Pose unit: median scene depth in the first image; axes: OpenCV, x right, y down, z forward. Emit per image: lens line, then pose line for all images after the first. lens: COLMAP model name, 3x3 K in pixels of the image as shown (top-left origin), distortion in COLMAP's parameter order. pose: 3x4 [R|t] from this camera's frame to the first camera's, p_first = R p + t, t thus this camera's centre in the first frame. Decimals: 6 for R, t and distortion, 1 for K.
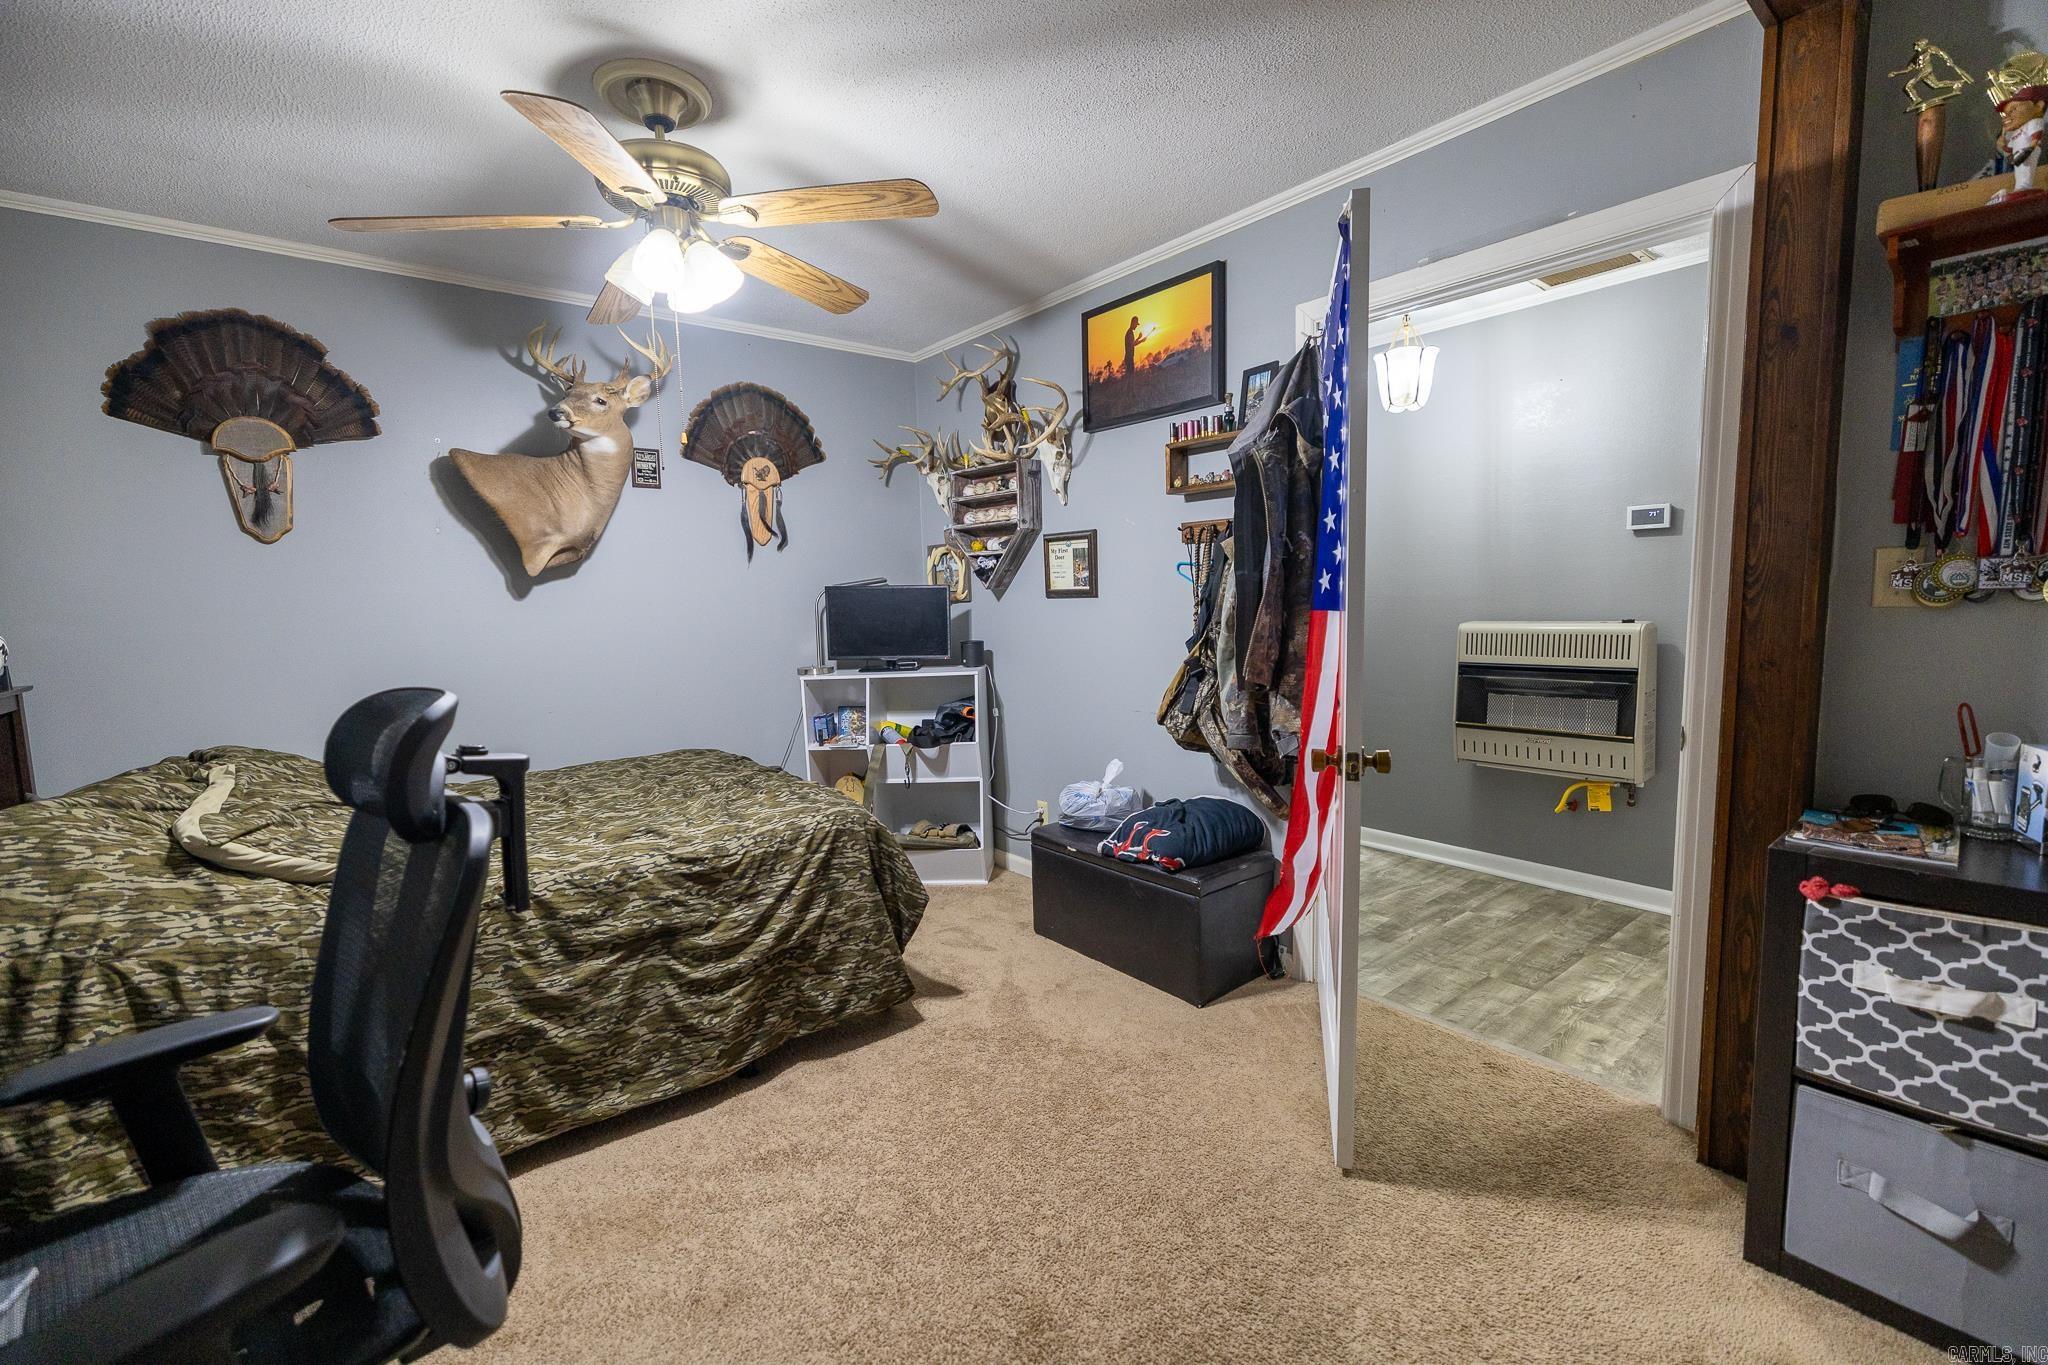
lens RADIAL K [[858.5, 0, 1023.0], [0, 858.5, 685.4], [0, 0, 1]] dist [0.001387, -0.000109]
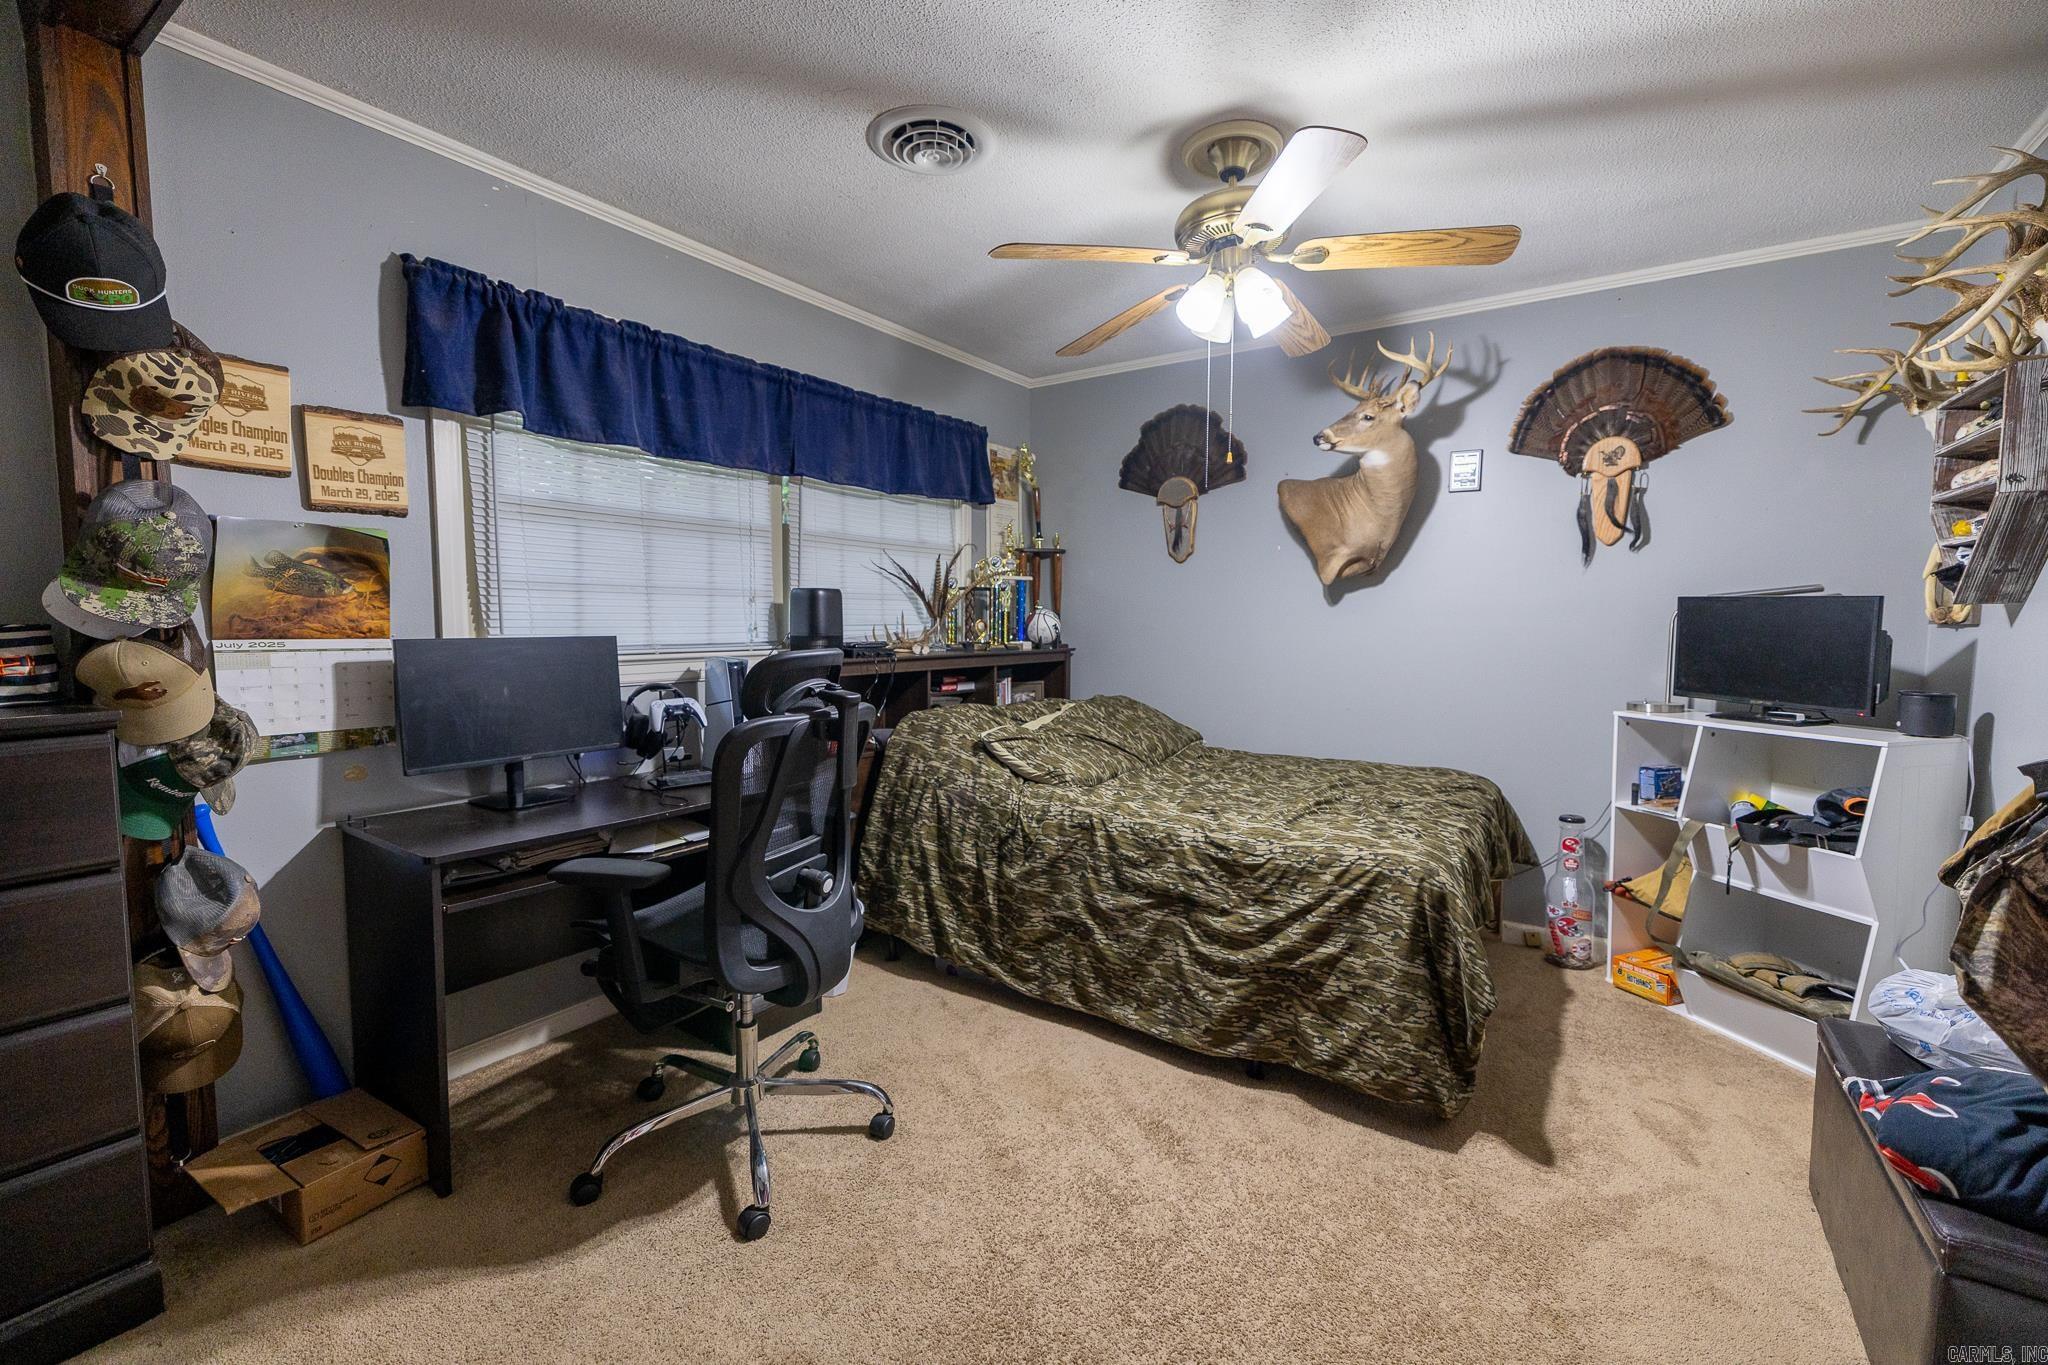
lens RADIAL K [[852.5, 0, 1024.0], [0, 852.5, 682.5], [0, 0, 1]] dist [-0.000303, 0.000095]
pose [[0.291816, 0.104184, -0.950784, 0.498637], [-0.115757, 0.990590, 0.073017, -0.046915], [0.949444, 0.088752, 0.301130, 0.388681]]
